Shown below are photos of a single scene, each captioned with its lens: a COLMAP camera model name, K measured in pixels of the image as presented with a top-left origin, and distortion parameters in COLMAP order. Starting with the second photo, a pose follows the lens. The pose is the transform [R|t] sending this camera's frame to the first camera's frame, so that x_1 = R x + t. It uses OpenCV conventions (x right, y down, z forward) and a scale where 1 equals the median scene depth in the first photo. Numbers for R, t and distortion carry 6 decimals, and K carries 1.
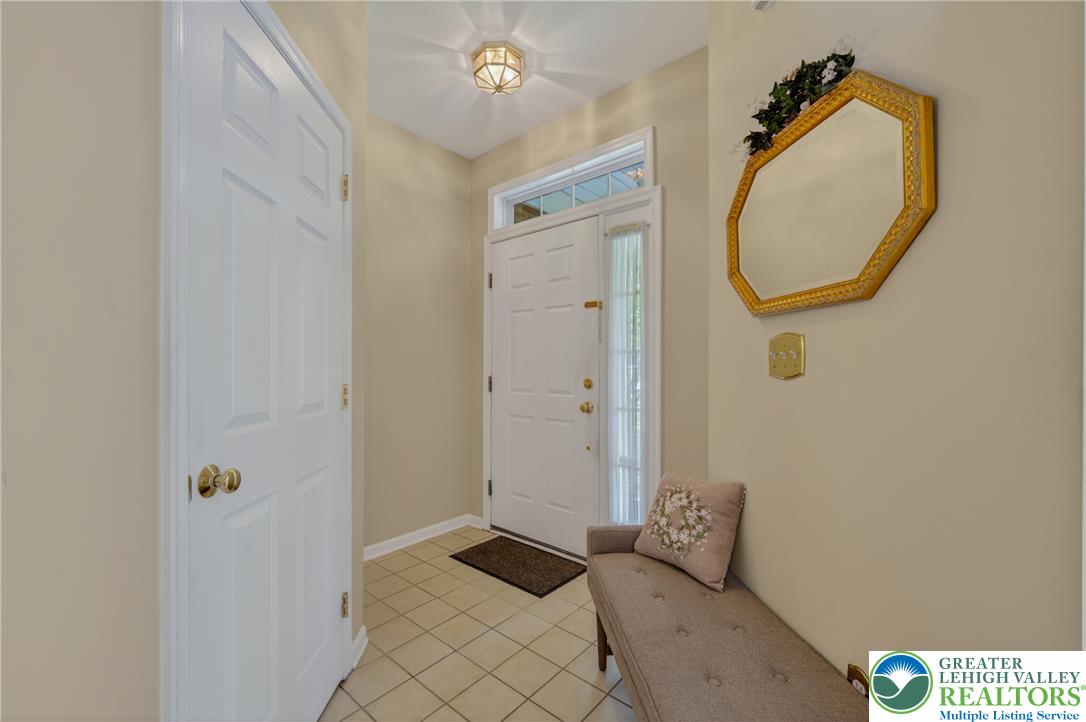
lens RADIAL K [[435.4, 0, 541.9], [0, 435.4, 367.6], [0, 0, 1]] dist [-0.001649, 0.000665]
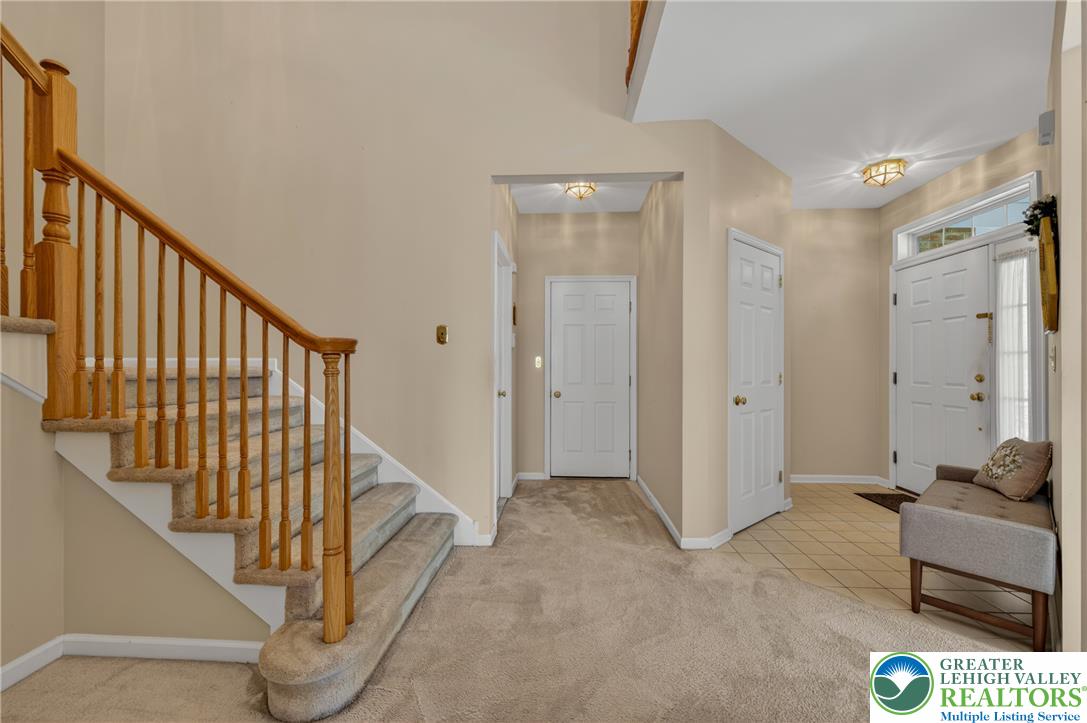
lens RADIAL K [[435.8, 0, 542.5], [0, 435.8, 368.5], [0, 0, 1]] dist [-0.001649, 0.000665]
pose [[0.601268, 0.001797, -0.799045, 0.360365], [0.002469, 0.999989, 0.004107, 0.000811], [0.799044, -0.004442, 0.601257, -0.792455]]
